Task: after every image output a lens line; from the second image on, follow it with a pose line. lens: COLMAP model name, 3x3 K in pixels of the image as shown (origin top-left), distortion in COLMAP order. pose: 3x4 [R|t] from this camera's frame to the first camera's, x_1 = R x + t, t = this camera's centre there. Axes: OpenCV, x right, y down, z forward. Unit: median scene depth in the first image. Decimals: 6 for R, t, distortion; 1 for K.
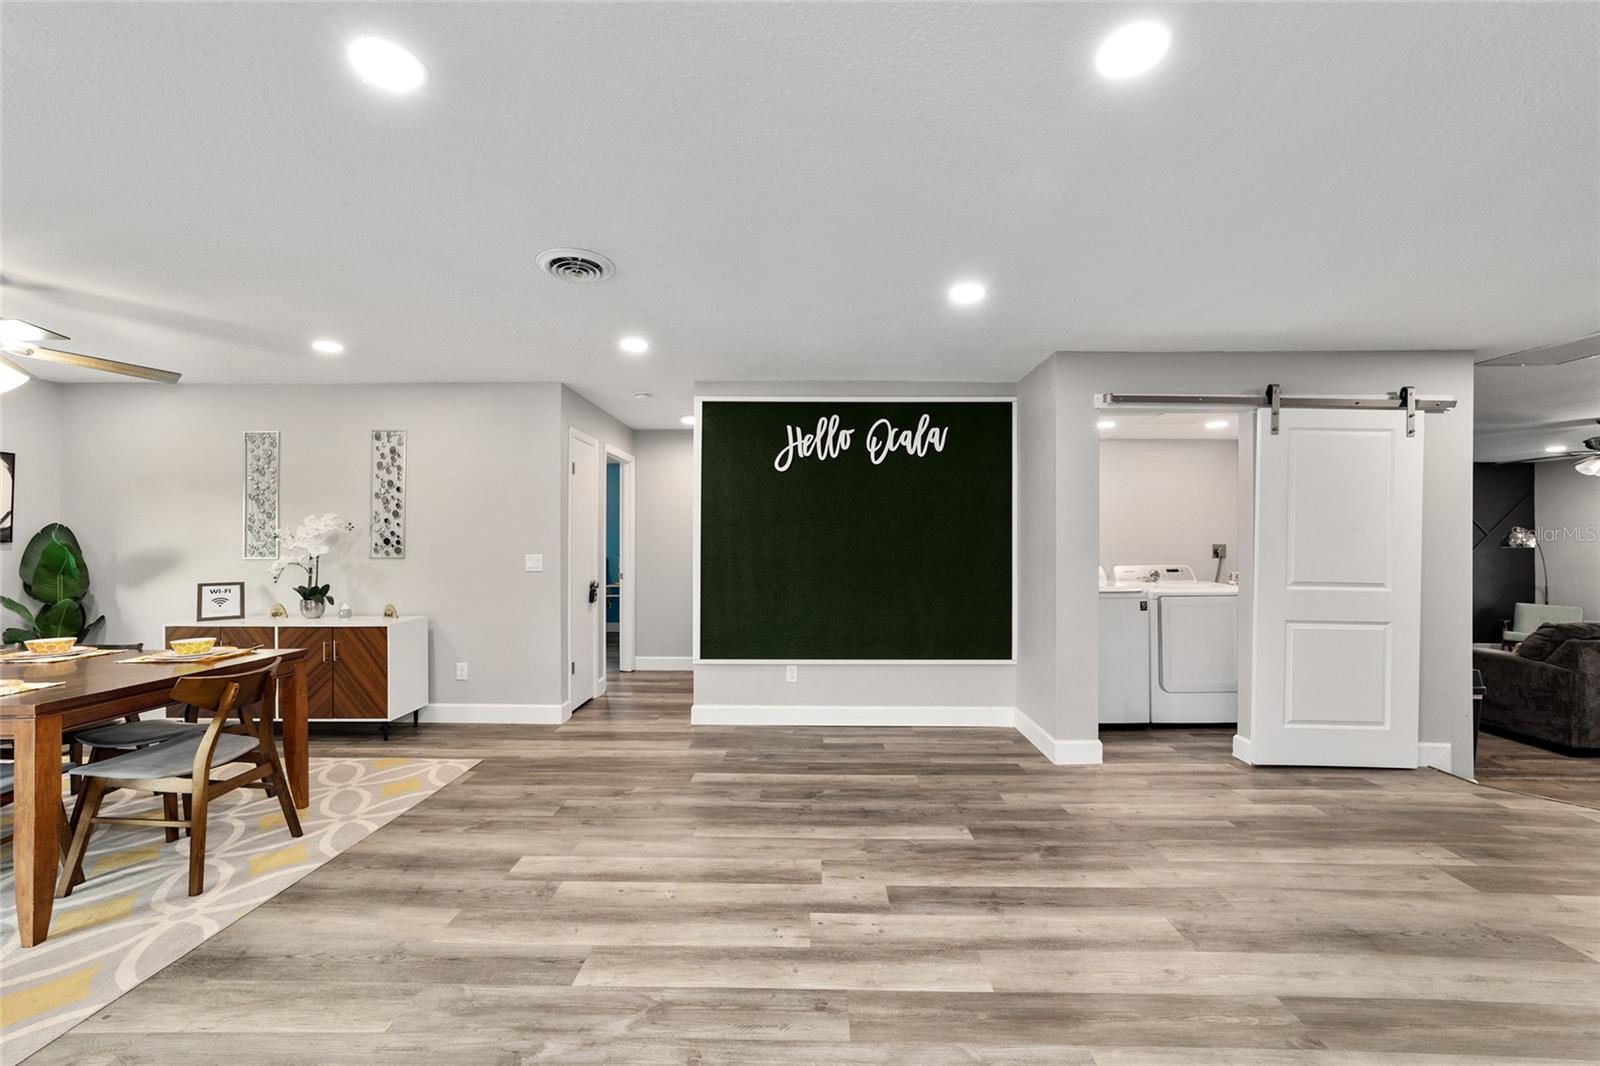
lens RADIAL K [[613.2, 0, 806.3], [0, 613.2, 534.7], [0, 0, 1]] dist [0.001641, 0.000774]
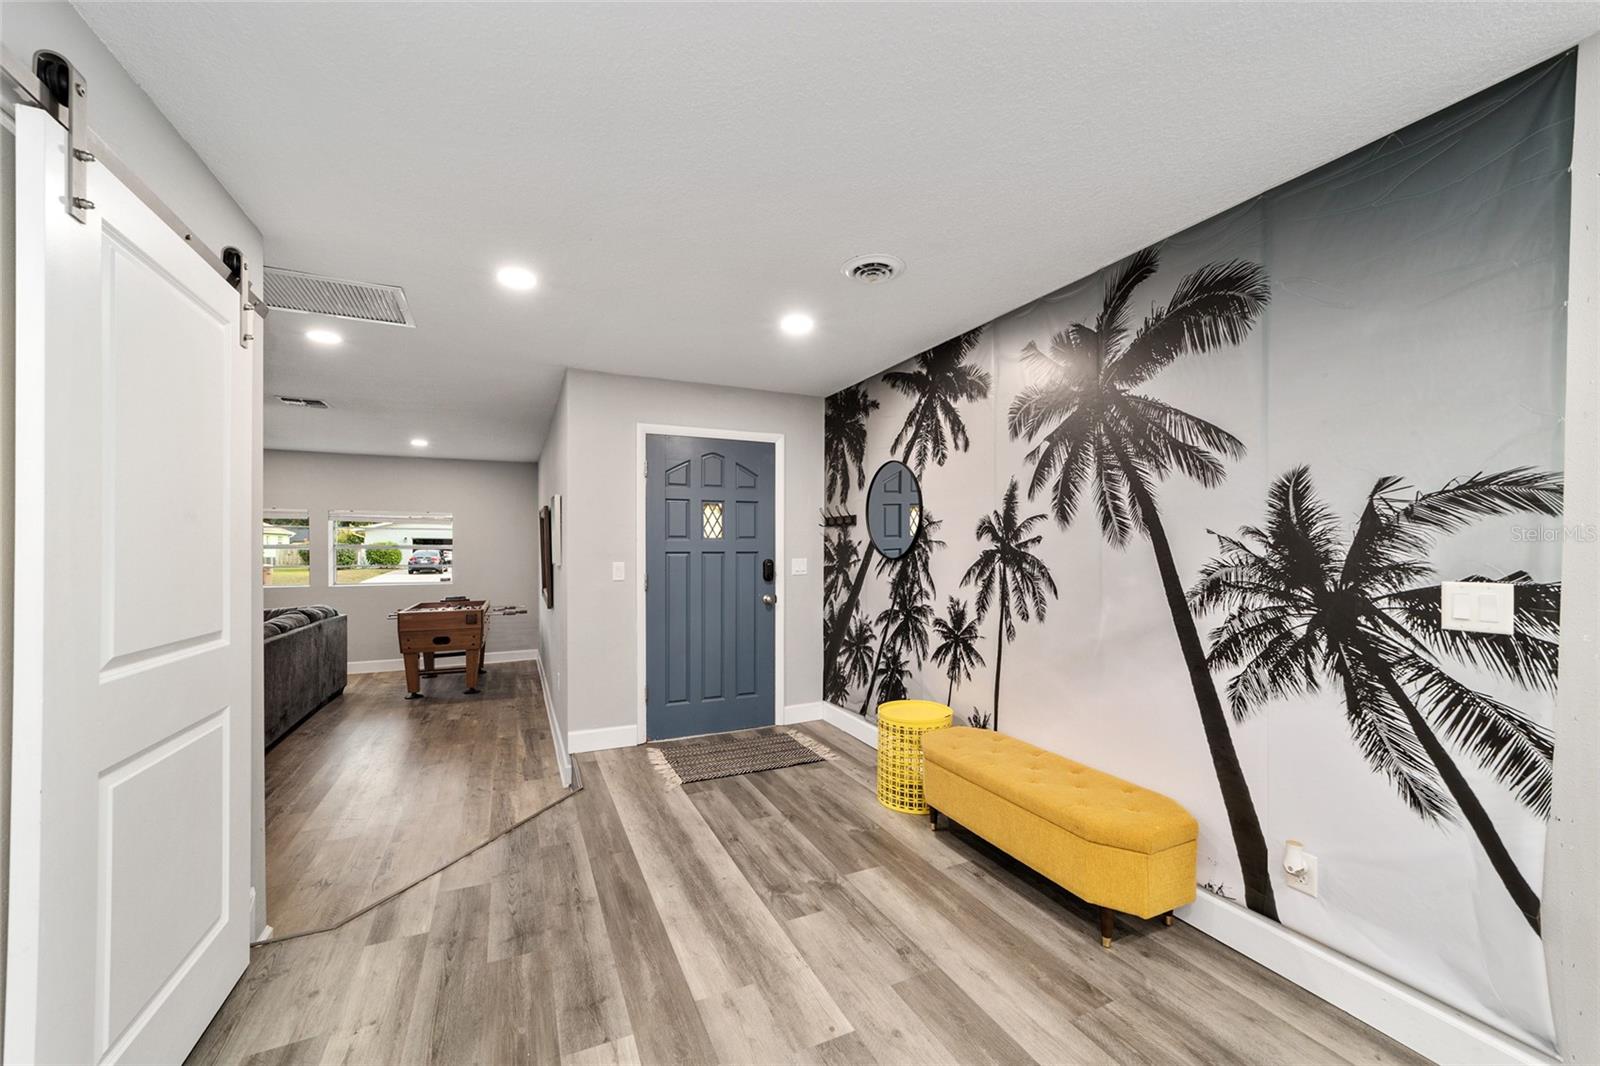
lens RADIAL K [[622.0, 0, 801.6], [0, 622.0, 554.7], [0, 0, 1]] dist [0.000815, 0.000310]
pose [[-0.444081, -0.013656, 0.895883, 0.242807], [-0.005985, 0.999907, 0.012275, 0.007101], [-0.895967, 0.000089, -0.444121, 0.671033]]
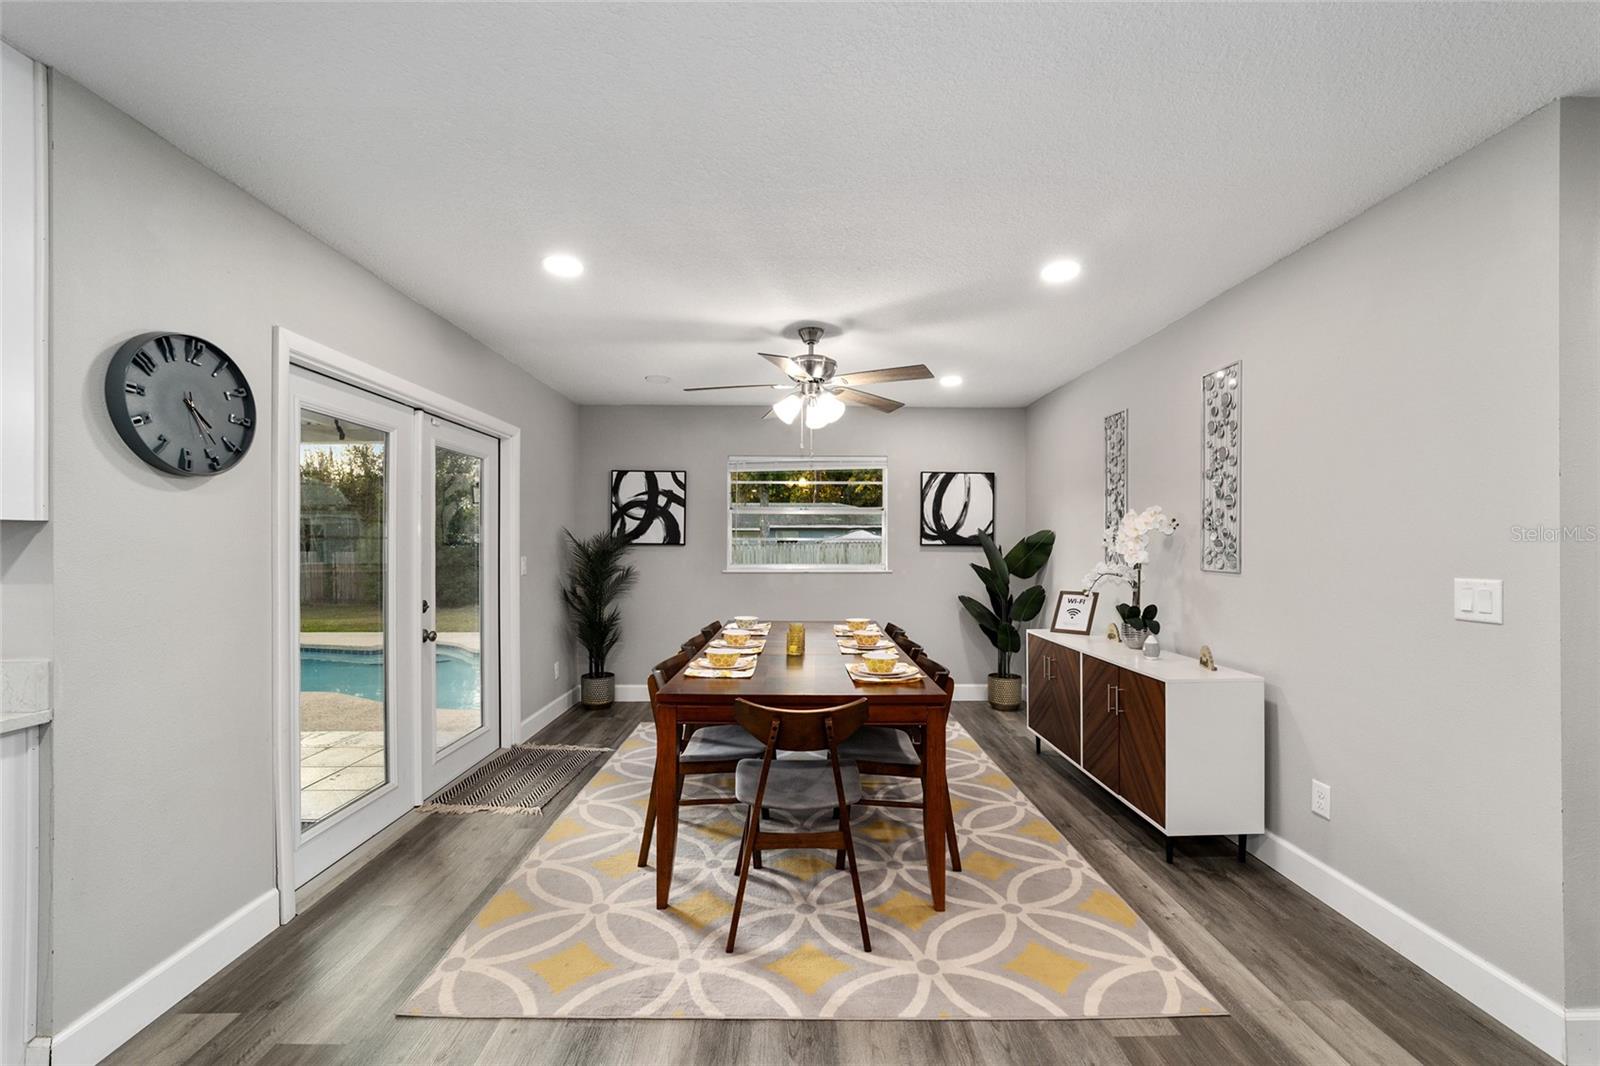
lens RADIAL K [[636.8, 0, 802.6], [0, 636.8, 539.7], [0, 0, 1]] dist [-0.002083, -0.000036]
pose [[0.041184, -0.007536, -0.999123, -0.048350], [0.005086, 0.999960, -0.007333, 0.007789], [0.999139, -0.004780, 0.041221, 0.575015]]
